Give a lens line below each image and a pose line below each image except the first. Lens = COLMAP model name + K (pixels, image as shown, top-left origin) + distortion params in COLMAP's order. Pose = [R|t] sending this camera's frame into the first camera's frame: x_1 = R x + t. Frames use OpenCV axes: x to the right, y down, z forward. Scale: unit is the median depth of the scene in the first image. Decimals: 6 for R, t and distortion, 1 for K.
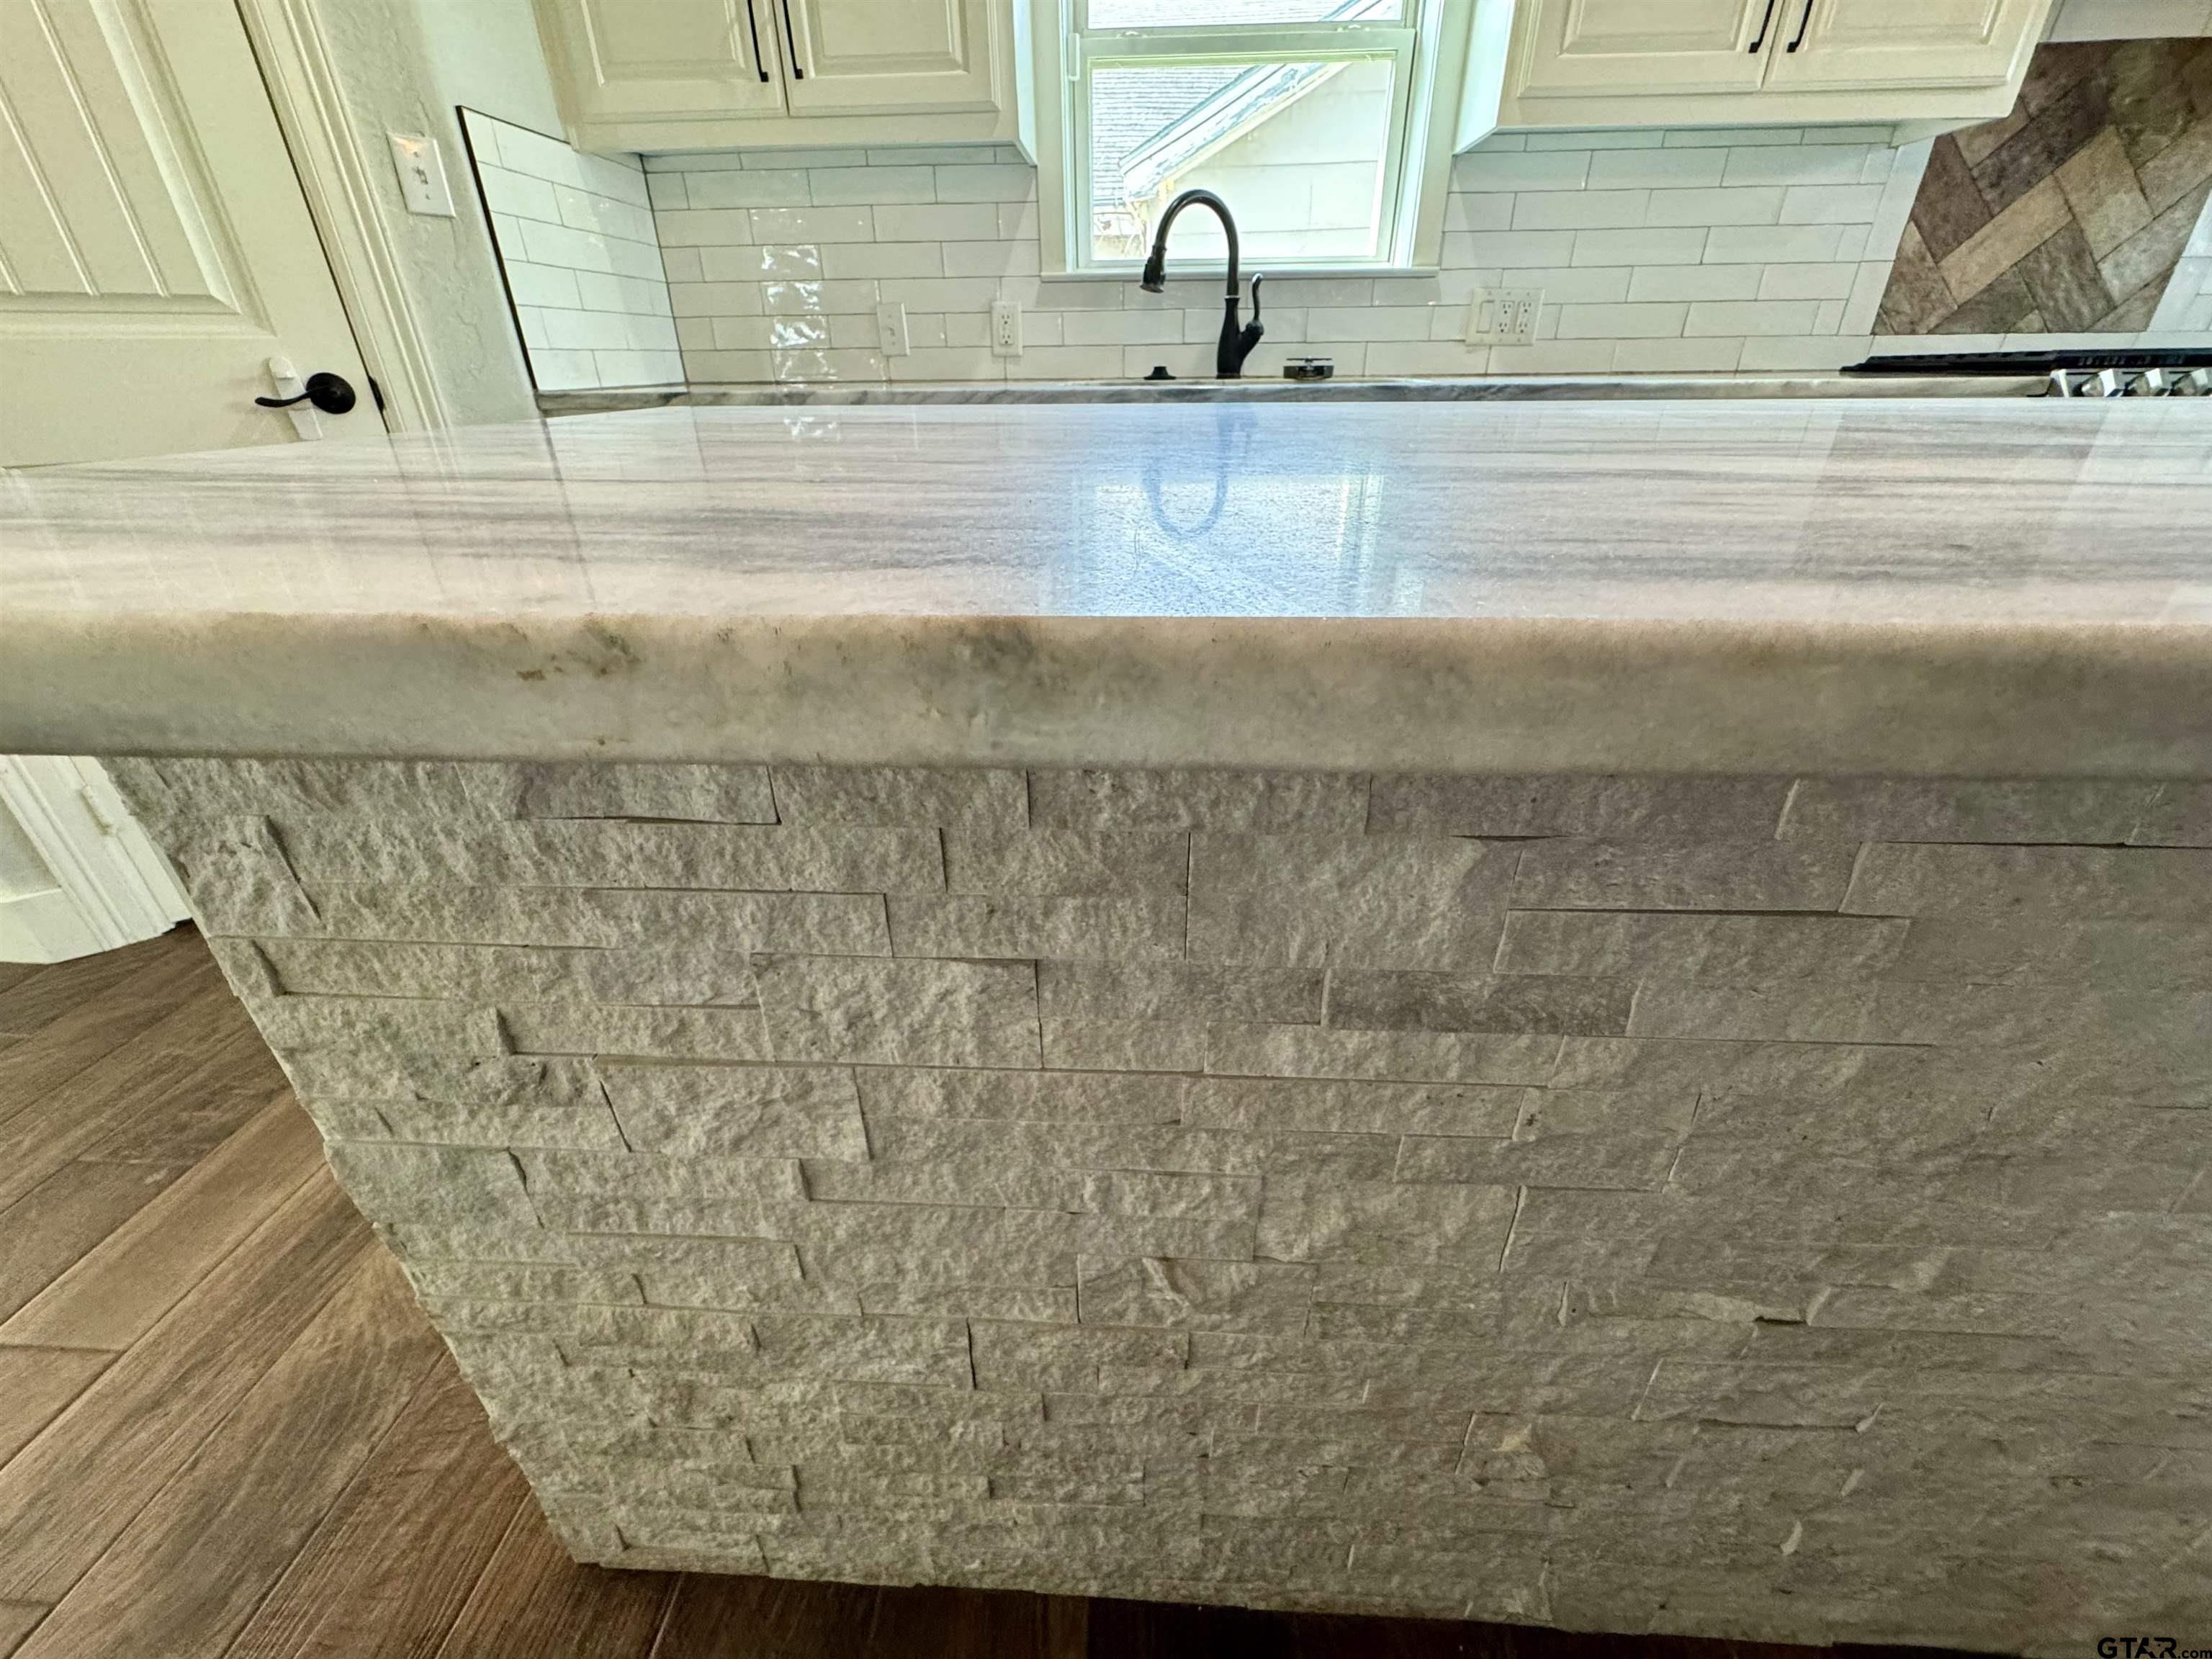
lens RADIAL K [[881.0, 0, 1098.4], [0, 881.0, 829.4], [0, 0, 1]] dist [0.000190, -0.000288]
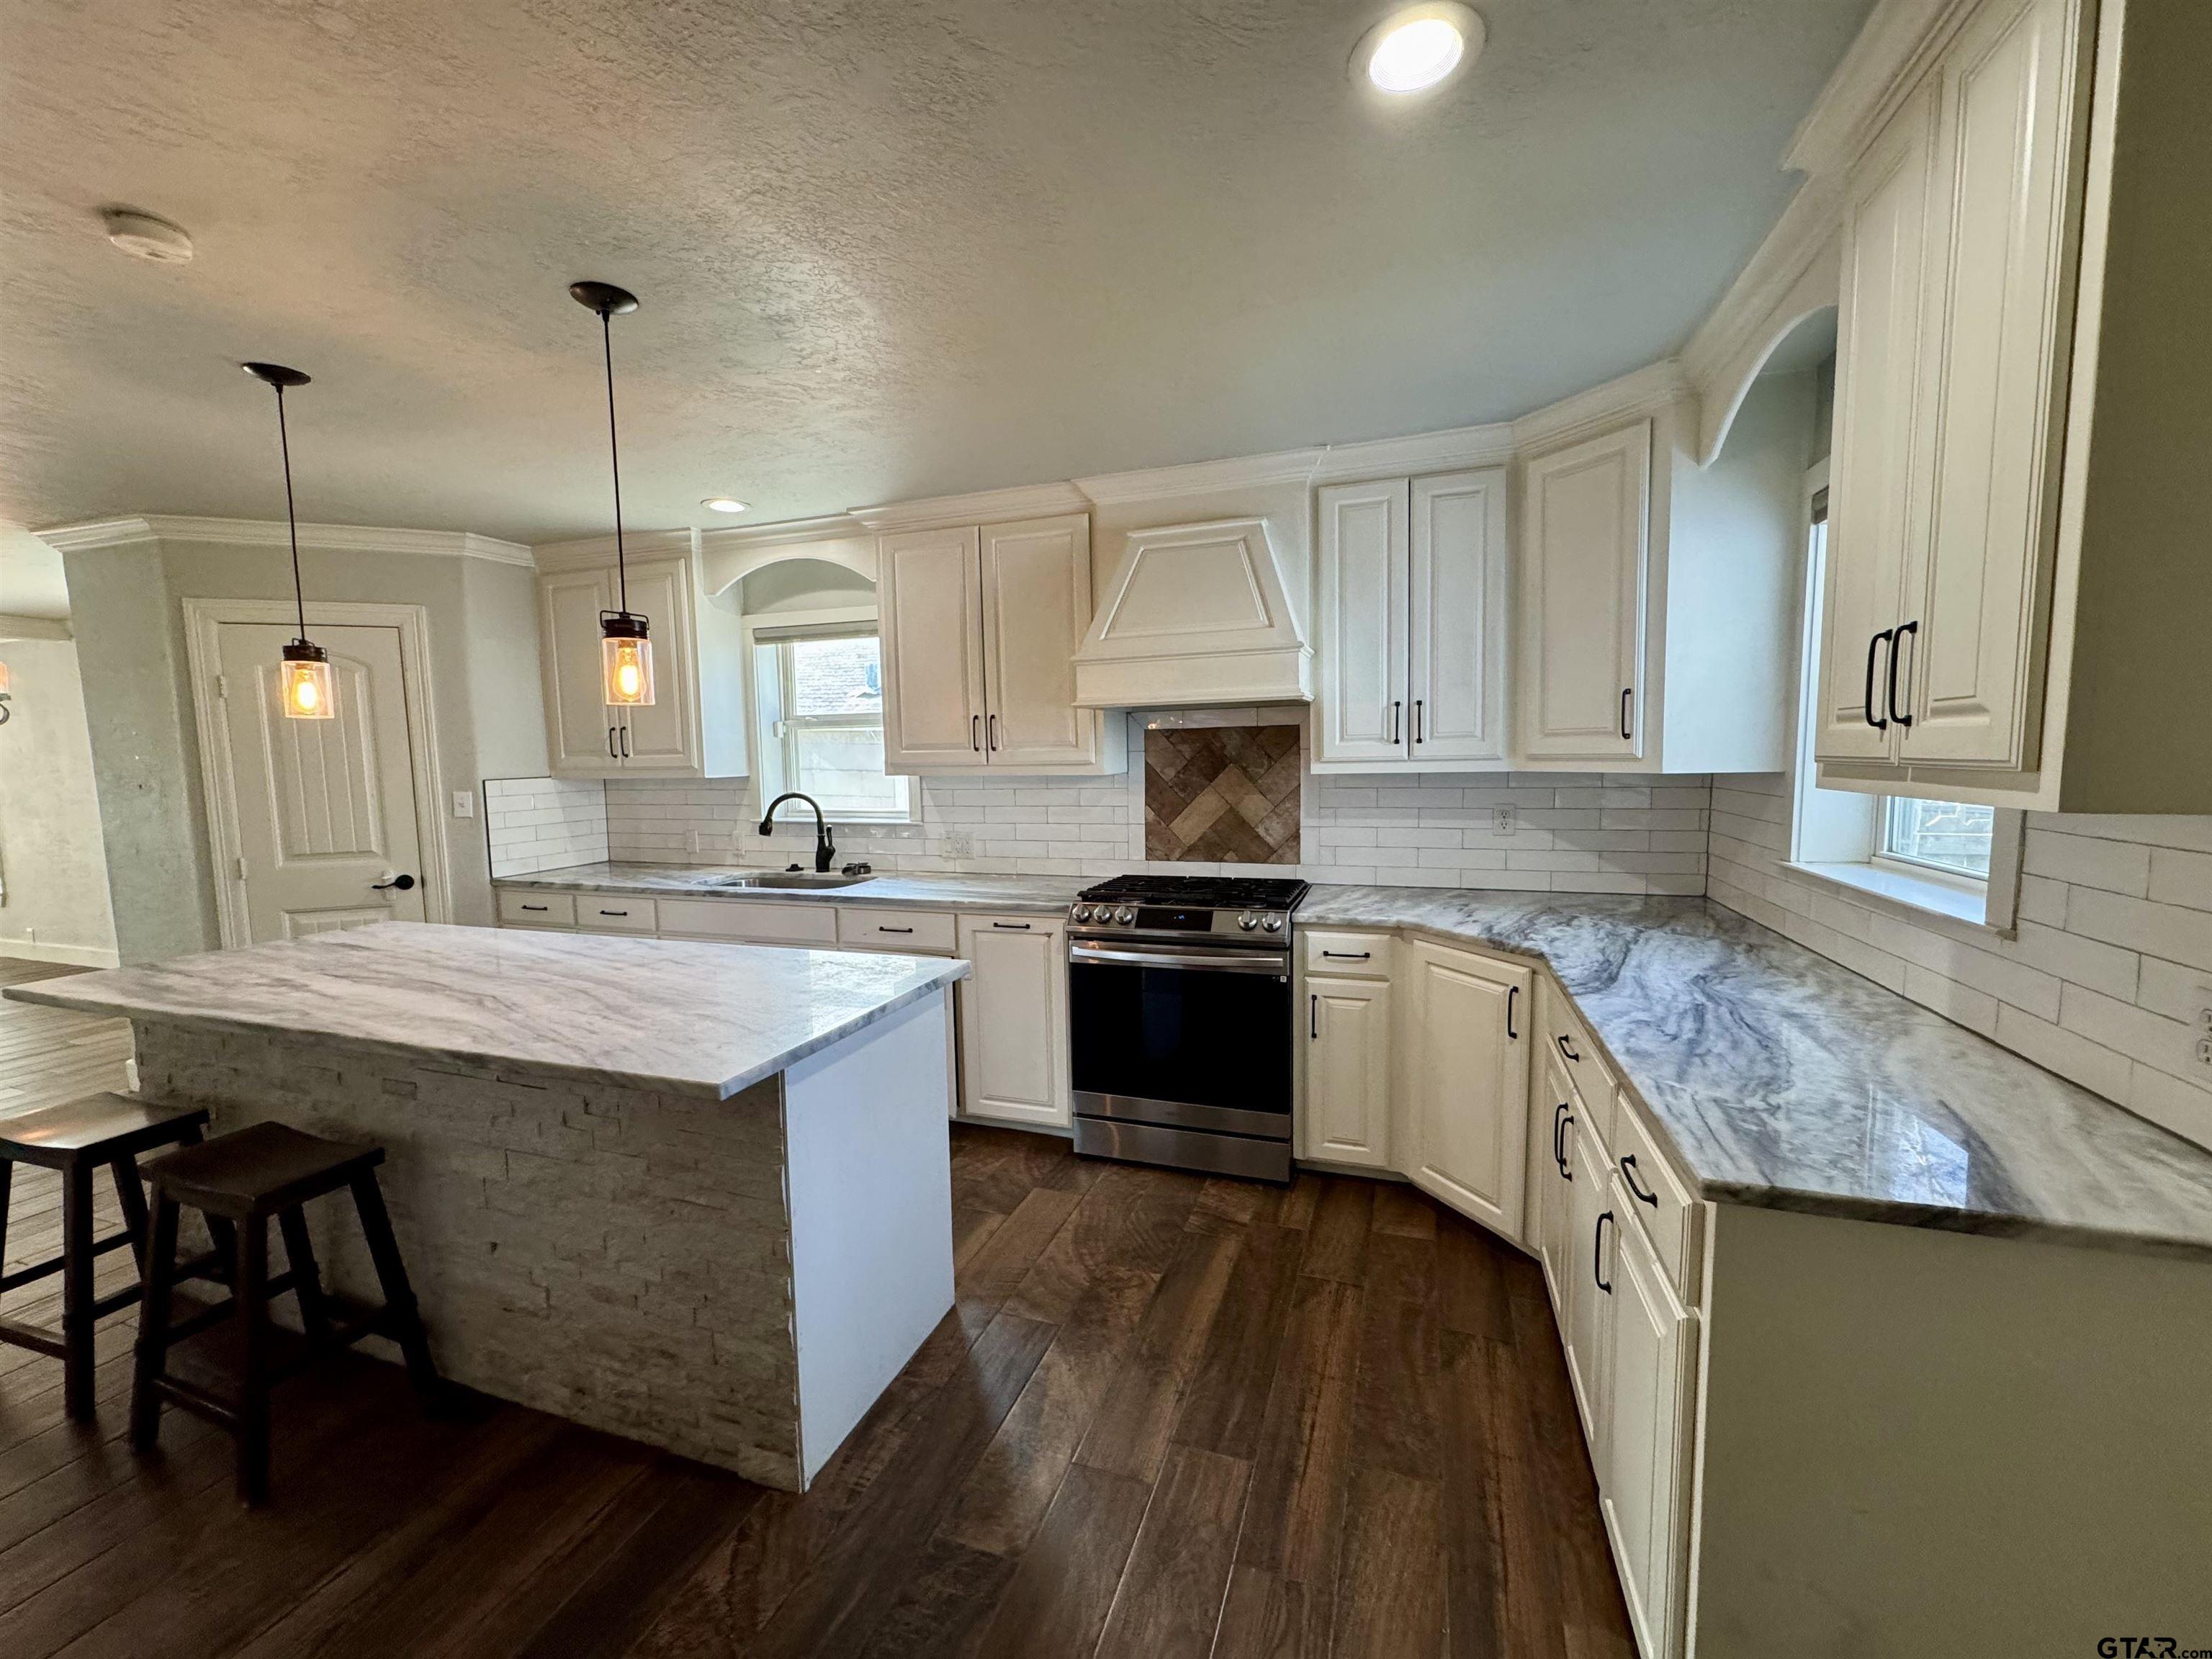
lens RADIAL K [[881.0, 0, 1098.4], [0, 881.0, 829.4], [0, 0, 1]] dist [0.000190, -0.000288]
pose [[0.958843, 0.017687, -0.283385, 1.376494], [-0.126164, 0.920659, -0.369419, 0.030574], [0.254367, 0.389968, 0.884999, -0.611800]]
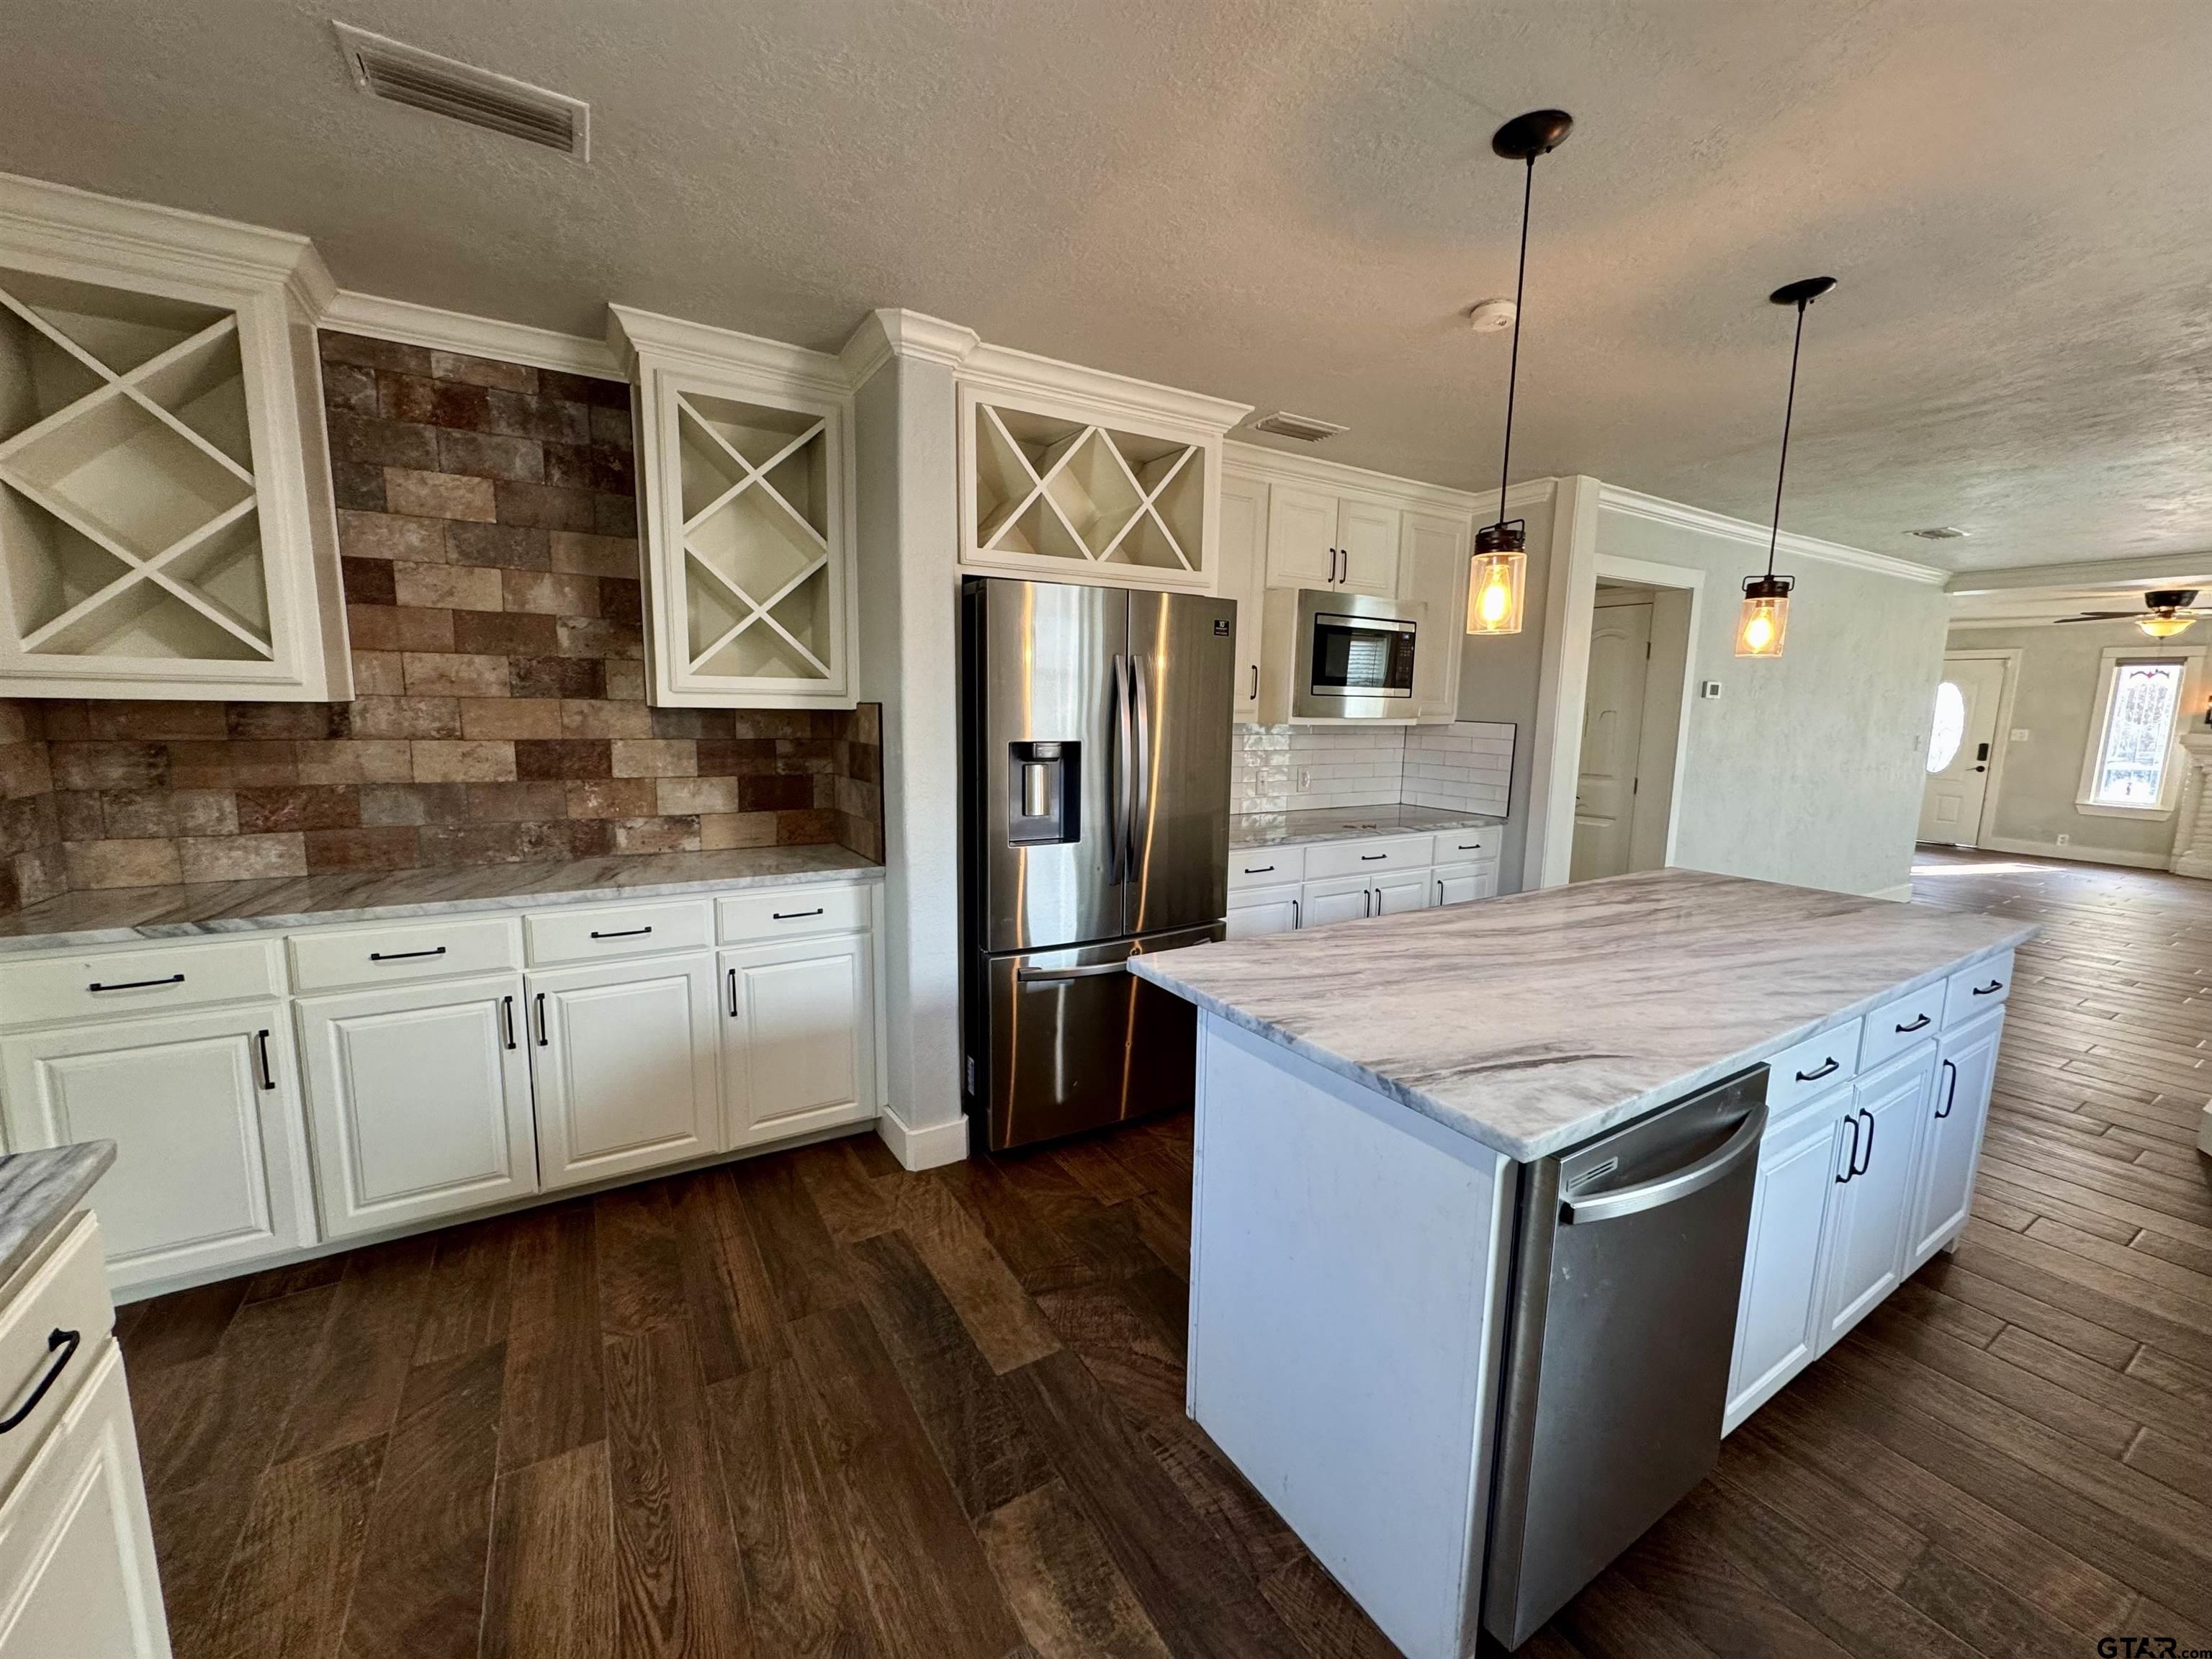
lens RADIAL K [[876.3, 0, 1106.6], [0, 876.3, 831.5], [0, 0, 1]] dist [-0.002002, 0.000078]
pose [[-0.820037, 0.077289, -0.567068, 1.387832], [-0.279721, 0.810301, 0.514946, -0.576067], [0.499295, 0.580895, -0.642857, 0.549565]]
